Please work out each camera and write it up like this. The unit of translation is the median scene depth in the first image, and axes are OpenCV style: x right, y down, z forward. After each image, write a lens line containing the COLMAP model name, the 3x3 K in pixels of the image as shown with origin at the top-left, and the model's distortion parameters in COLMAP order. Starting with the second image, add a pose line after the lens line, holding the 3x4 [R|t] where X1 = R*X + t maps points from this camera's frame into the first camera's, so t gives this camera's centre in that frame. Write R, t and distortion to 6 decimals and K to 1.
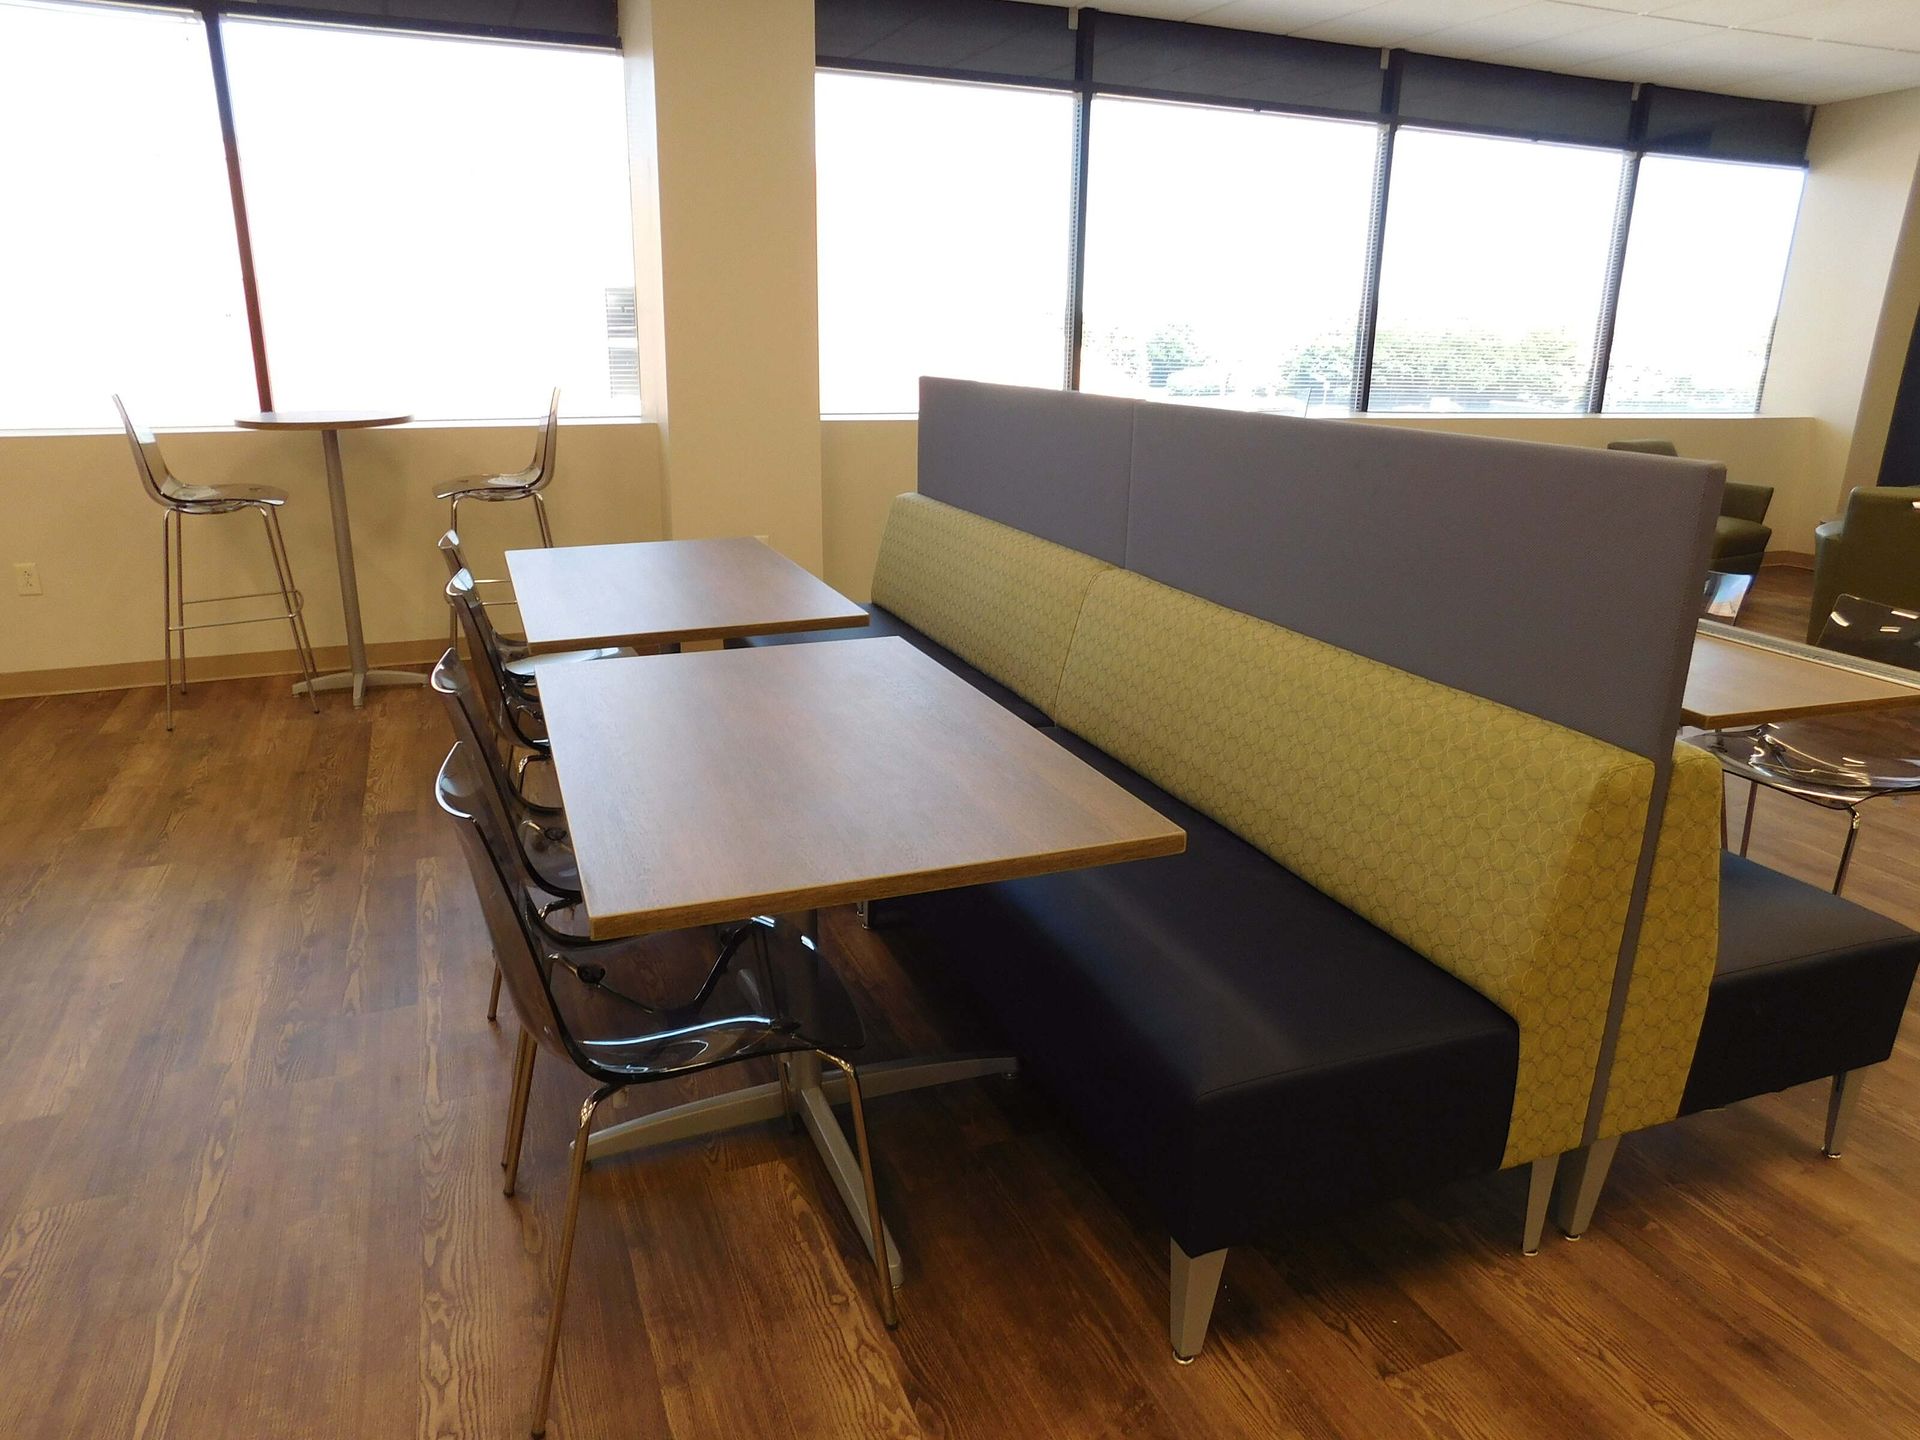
lens RADIAL K [[1285.0, 0, 960.0], [0, 1285.0, 720.0], [0, 0, 1]] dist [-0.006718, 0.000808]
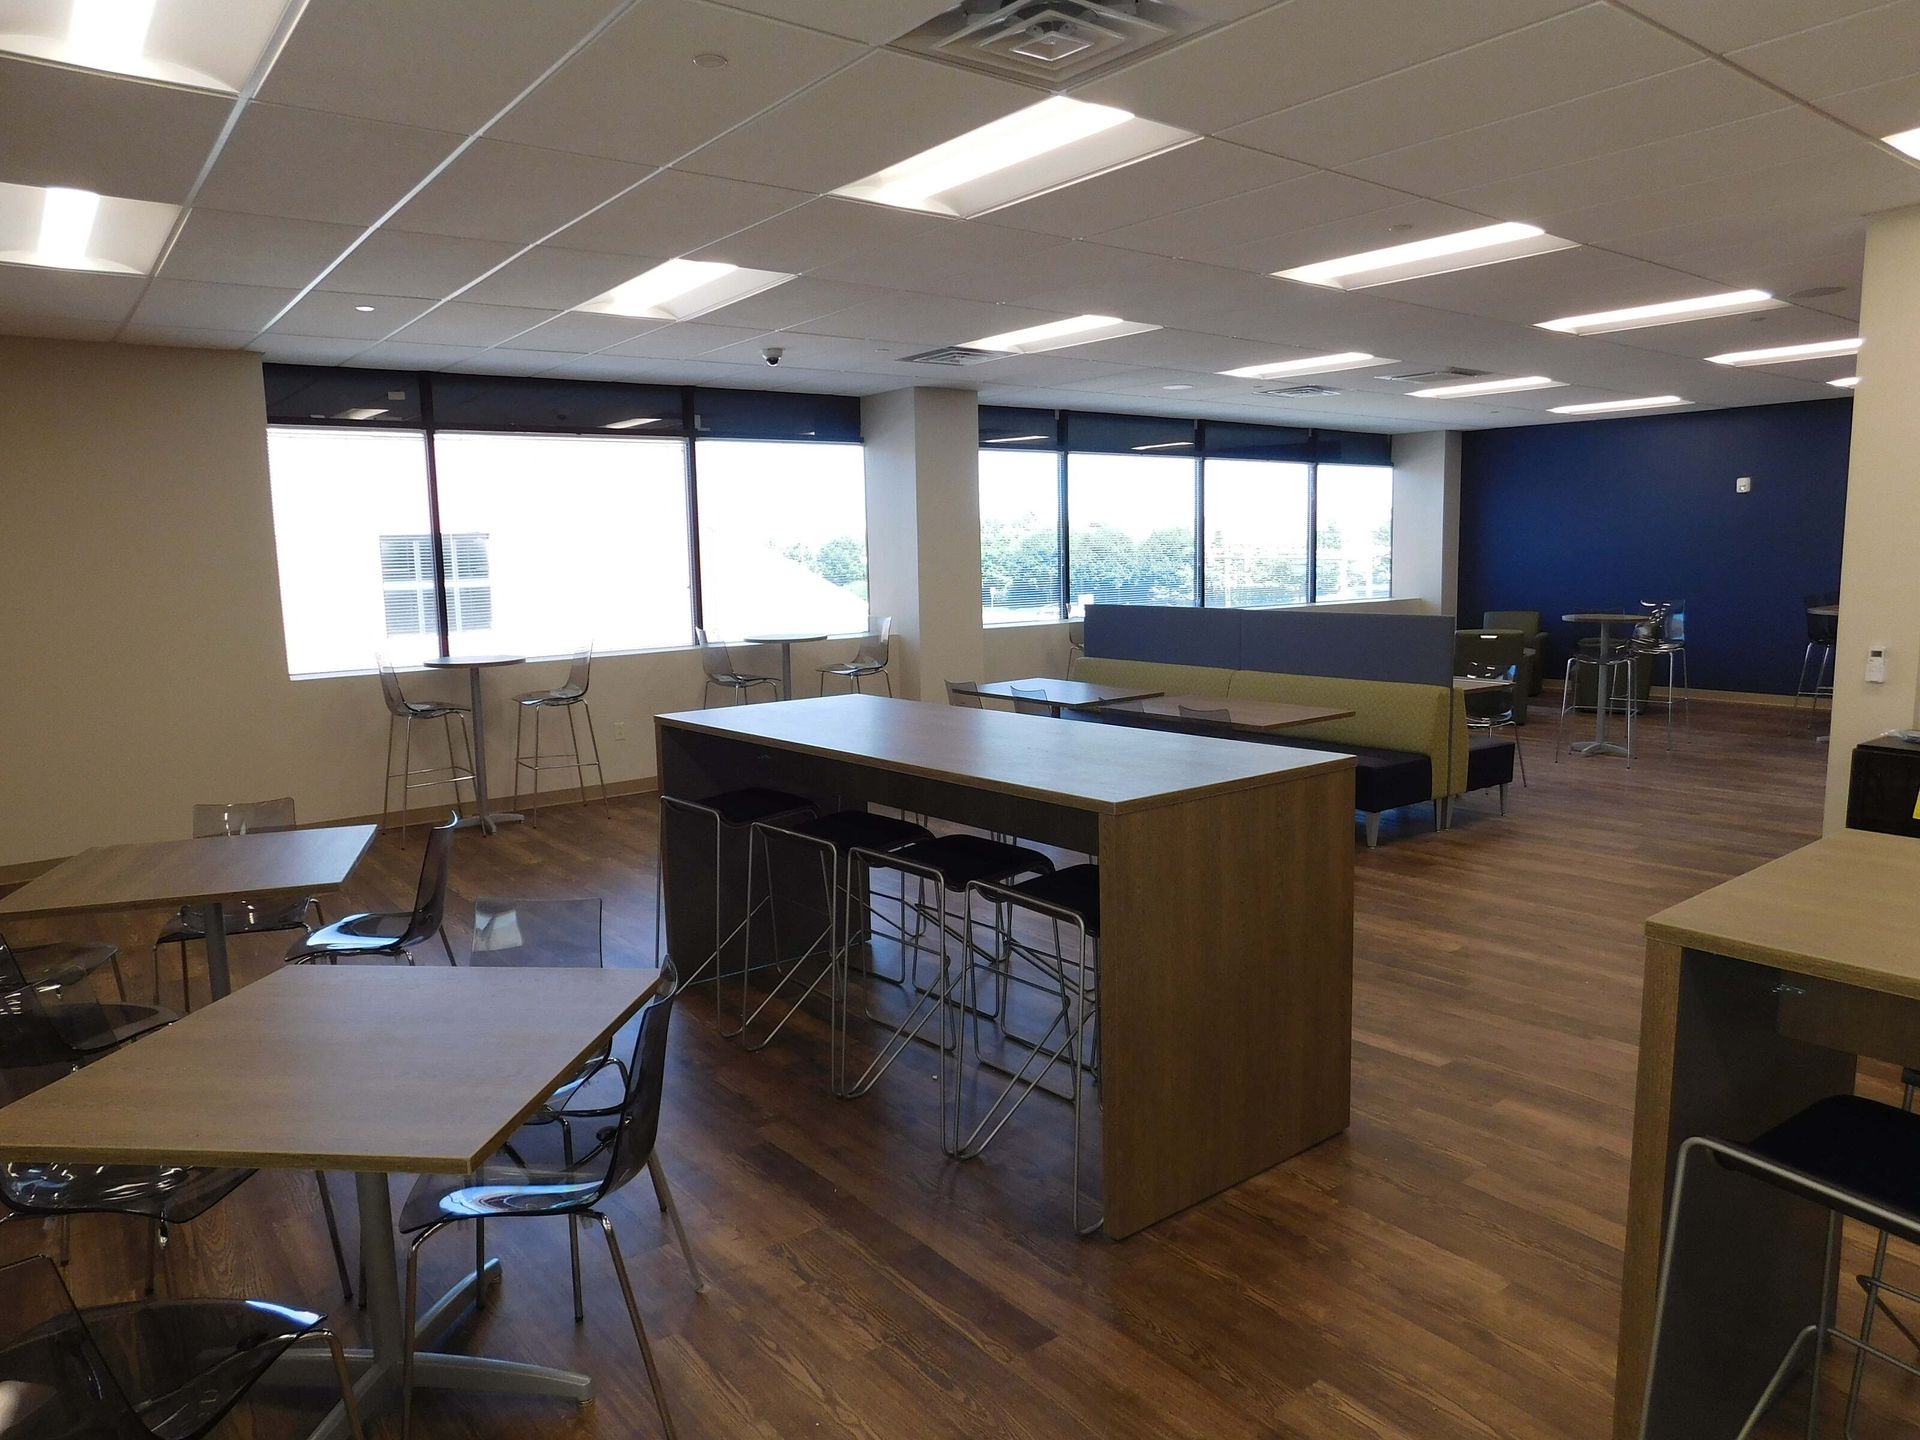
lens RADIAL K [[1285.0, 0, 960.0], [0, 1285.0, 720.0], [0, 0, 1]] dist [-0.006718, 0.000808]
pose [[0.963145, -0.080632, 0.256611, -0.432708], [0.120792, 0.982062, -0.144791, 0.115507], [-0.240333, 0.170451, 0.955608, -0.538240]]
